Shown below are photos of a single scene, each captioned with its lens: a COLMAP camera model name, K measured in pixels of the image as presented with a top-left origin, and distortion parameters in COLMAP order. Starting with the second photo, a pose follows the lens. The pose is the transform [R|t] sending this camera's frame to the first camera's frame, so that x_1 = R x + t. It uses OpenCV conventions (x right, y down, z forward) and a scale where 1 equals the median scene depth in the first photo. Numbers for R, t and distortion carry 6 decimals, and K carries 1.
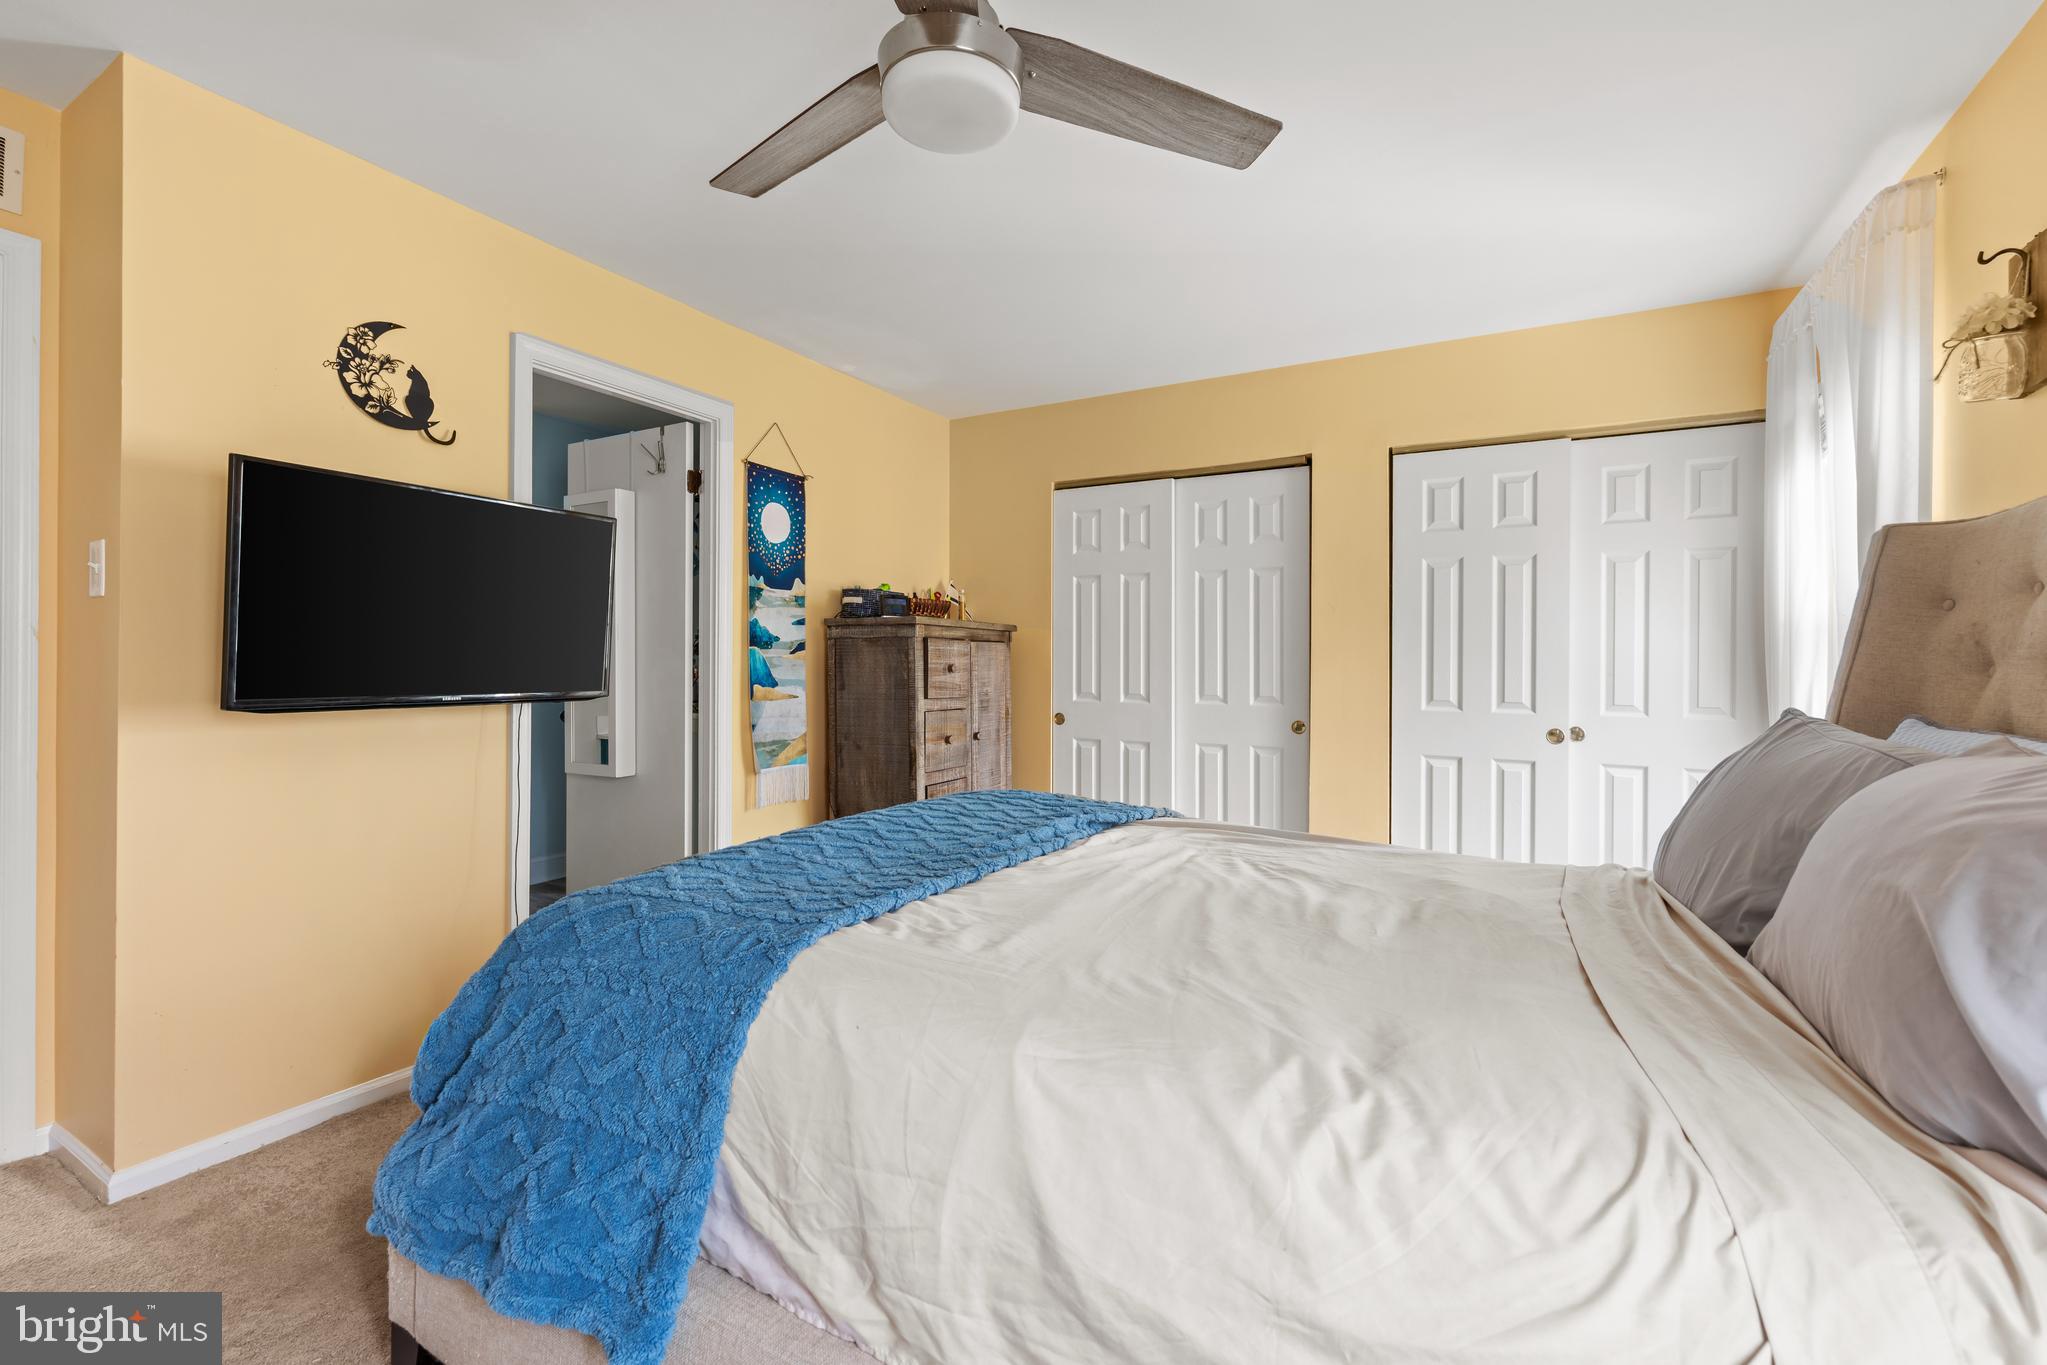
lens RADIAL K [[872.5, 0, 1019.5], [0, 872.5, 665.7], [0, 0, 1]] dist [-0.001505, -0.000208]
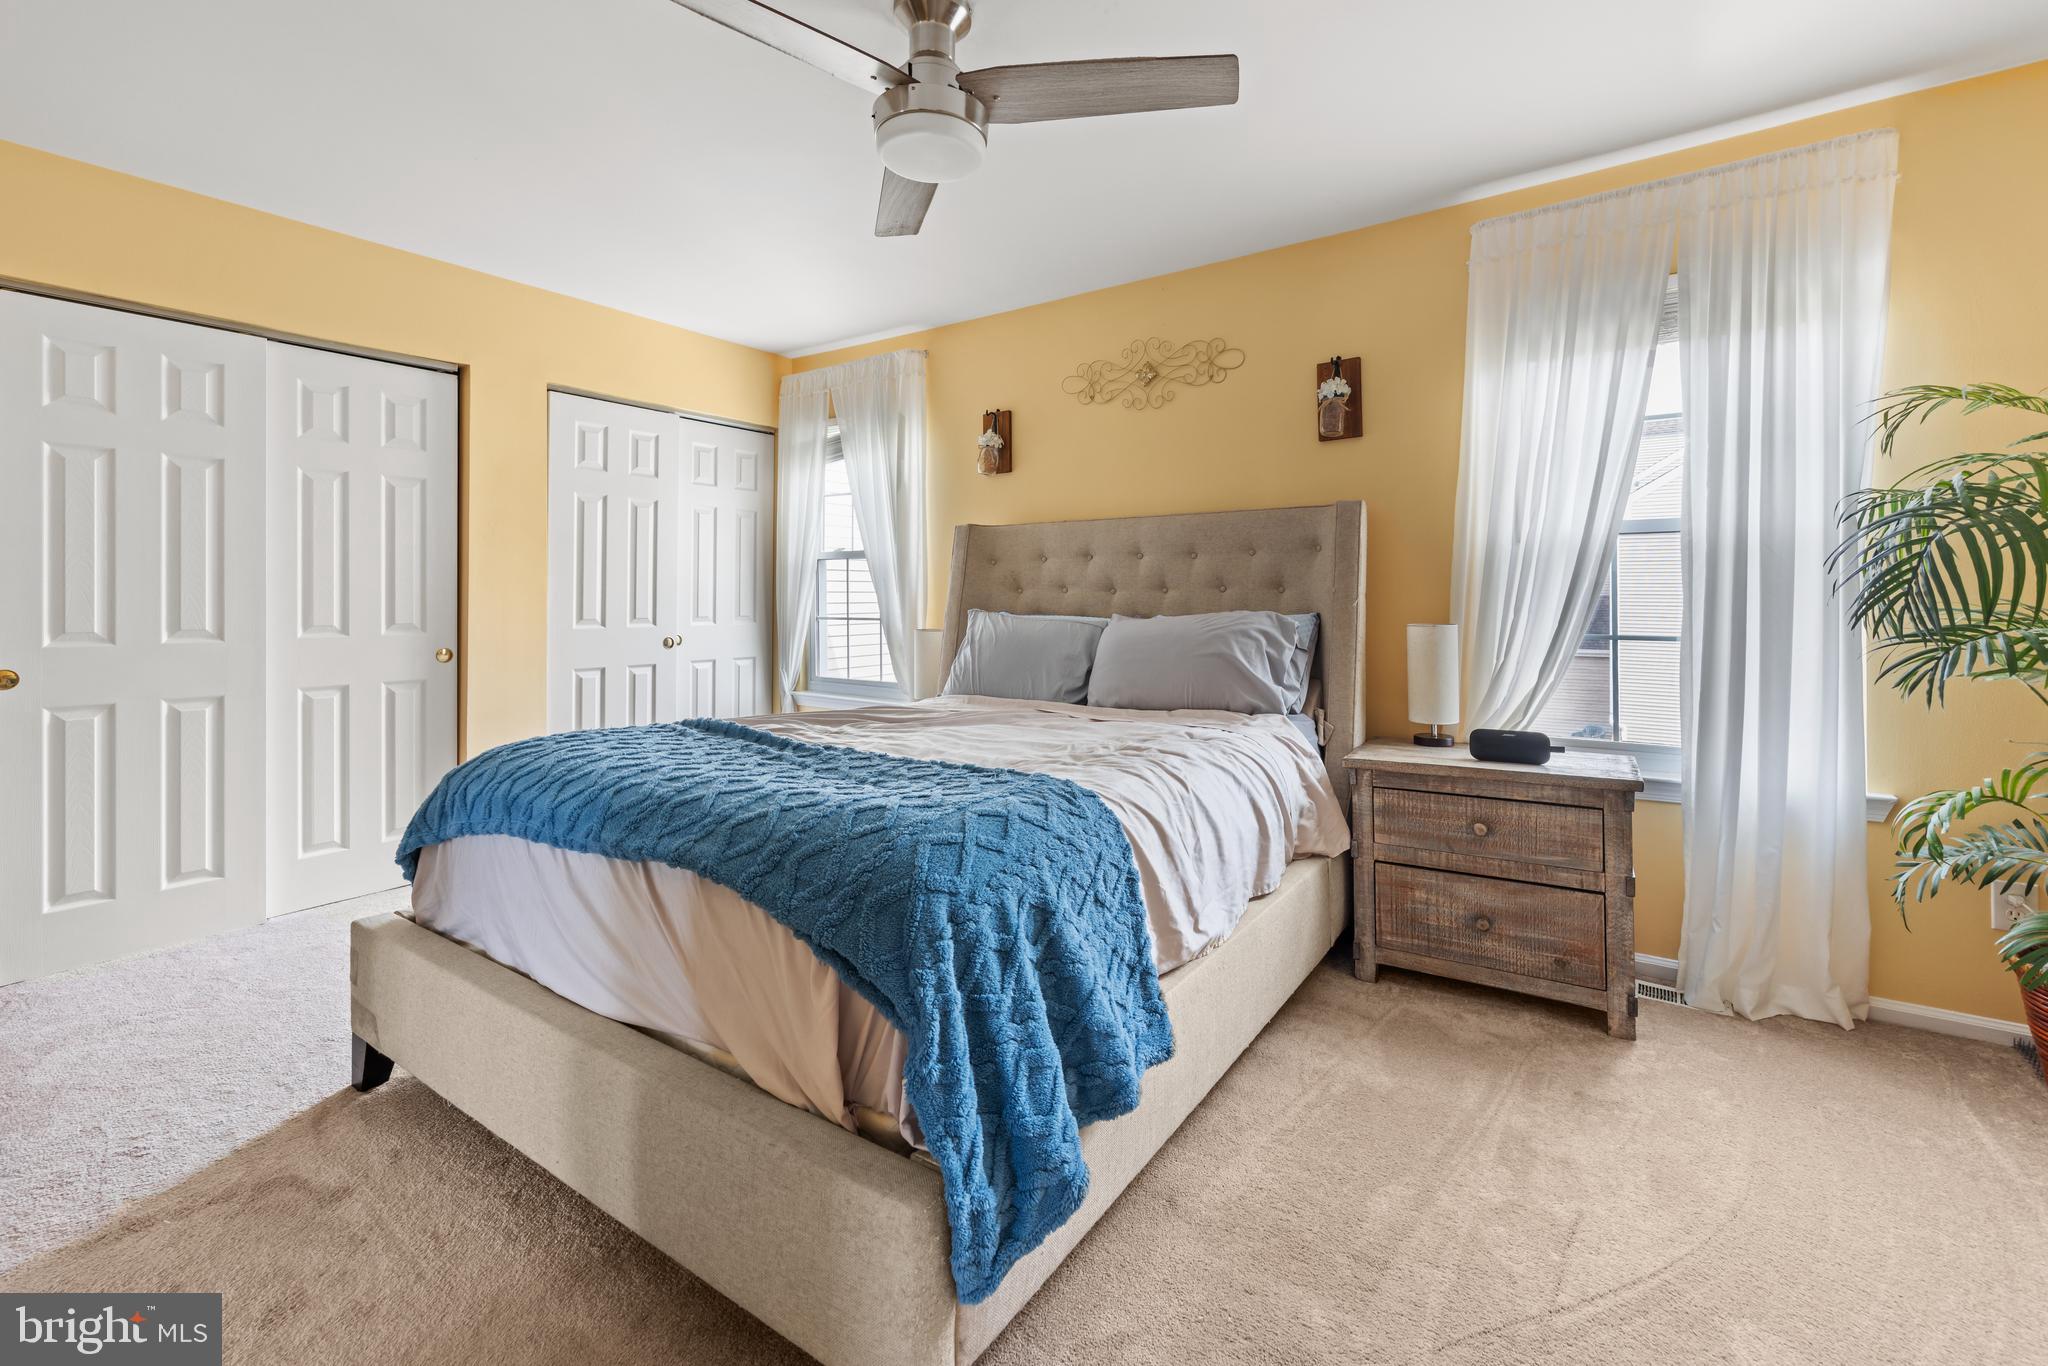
lens RADIAL K [[865.4, 0, 1026.8], [0, 865.4, 595.7], [0, 0, 1]] dist [-0.001975, 0.000292]
pose [[0.087786, -0.014678, 0.996031, -0.540976], [0.000147, 0.999892, 0.014722, -0.006356], [-0.996139, -0.001146, 0.087778, 0.308907]]
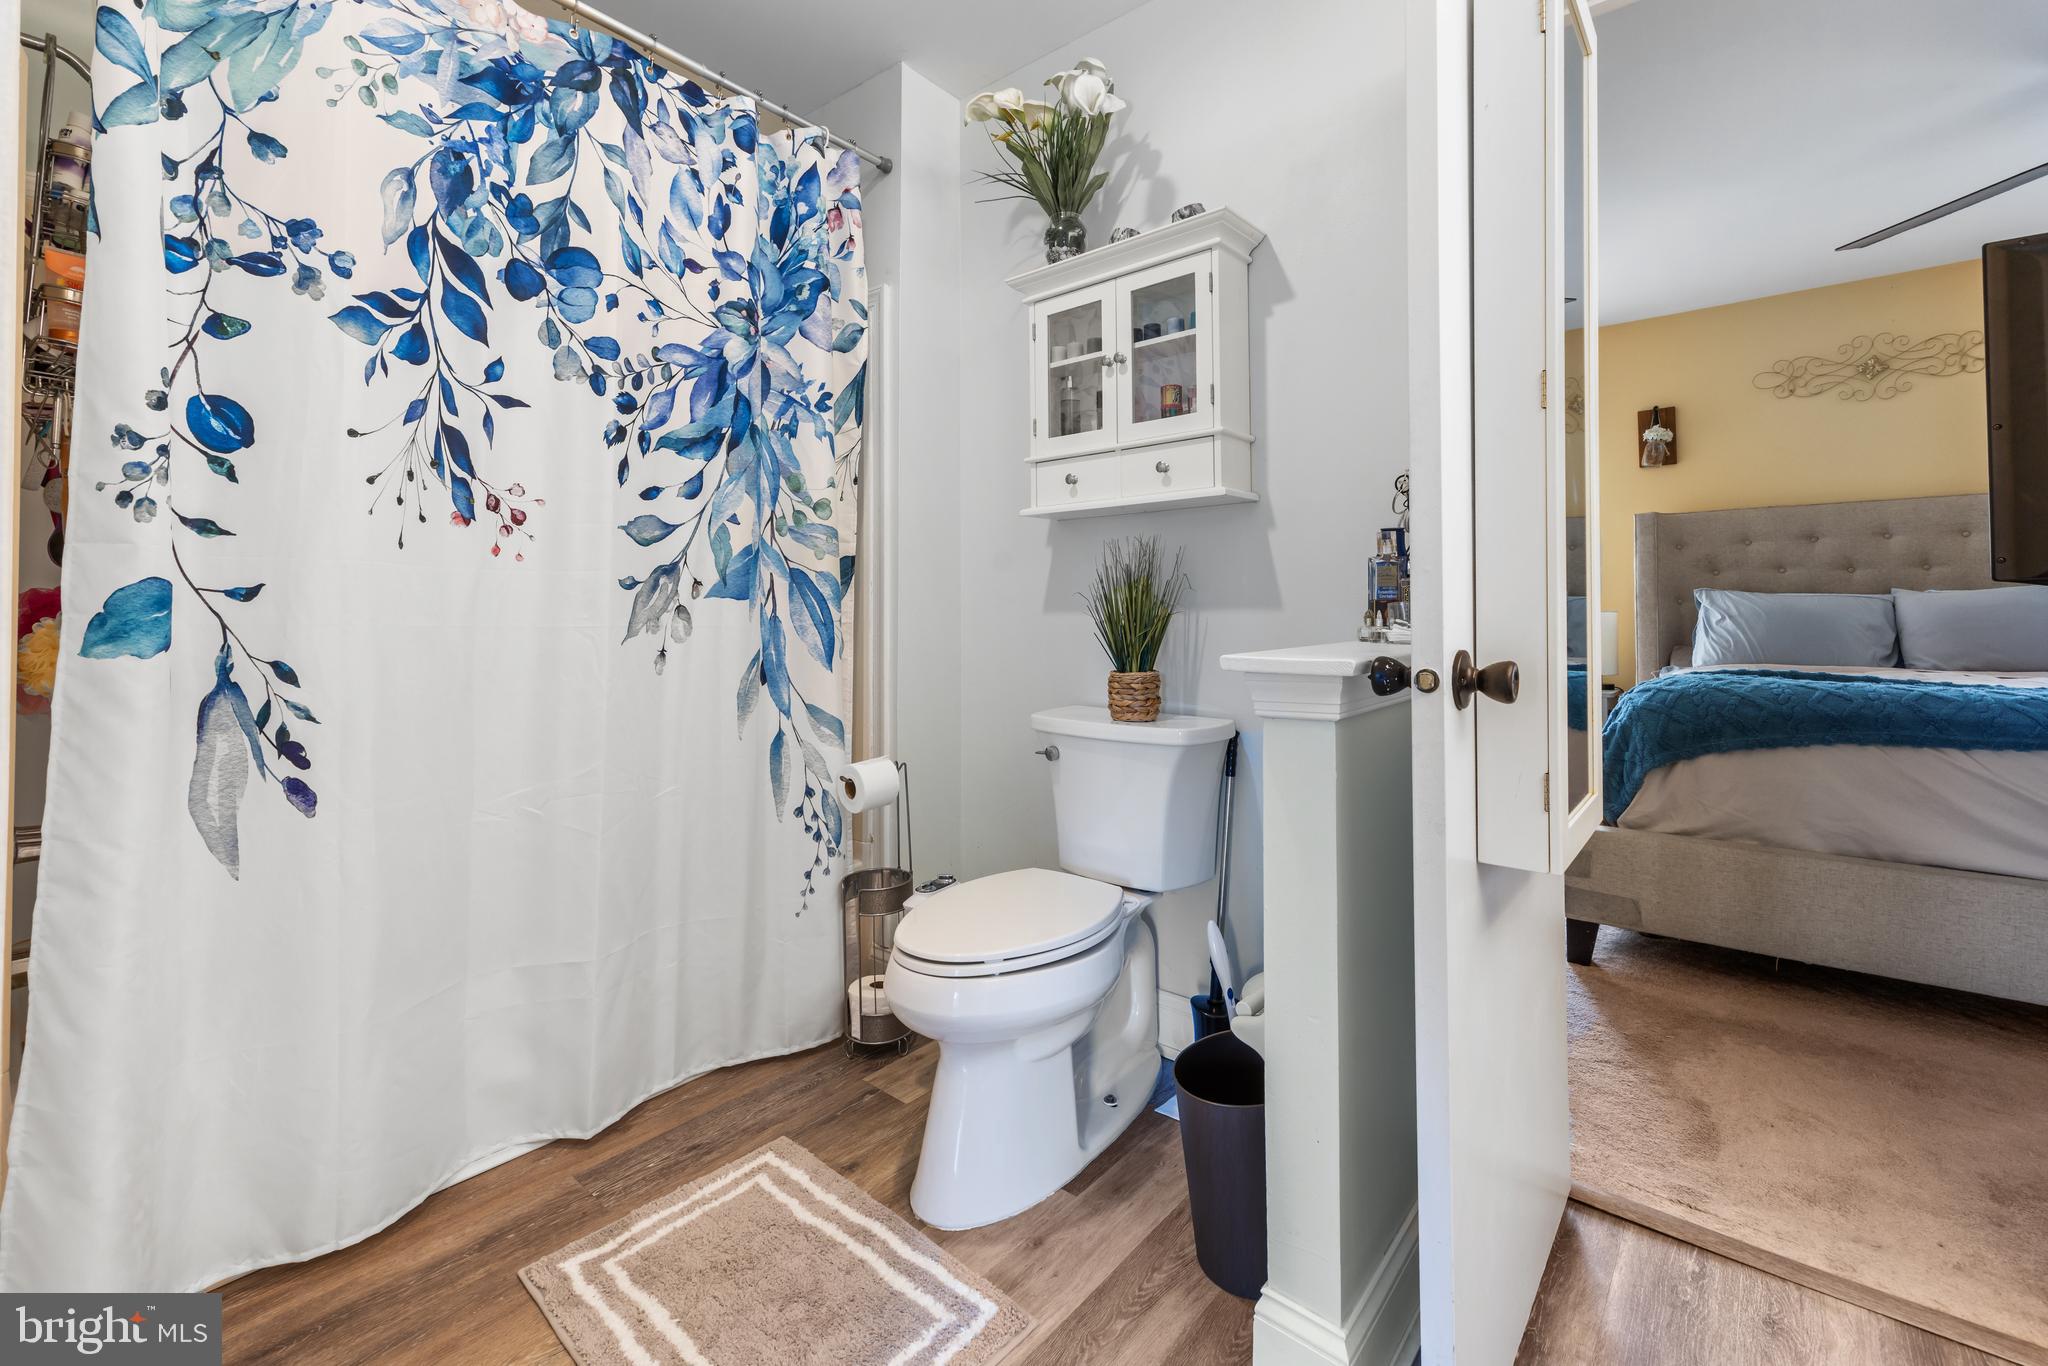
lens RADIAL K [[865.4, 0, 1026.8], [0, 865.4, 595.7], [0, 0, 1]] dist [-0.001975, 0.000292]
pose [[0.182604, 0.007993, 0.983154, -0.757598], [0.002938, 0.999958, -0.008675, 0.038574], [-0.983182, 0.004473, 0.182573, 1.055417]]
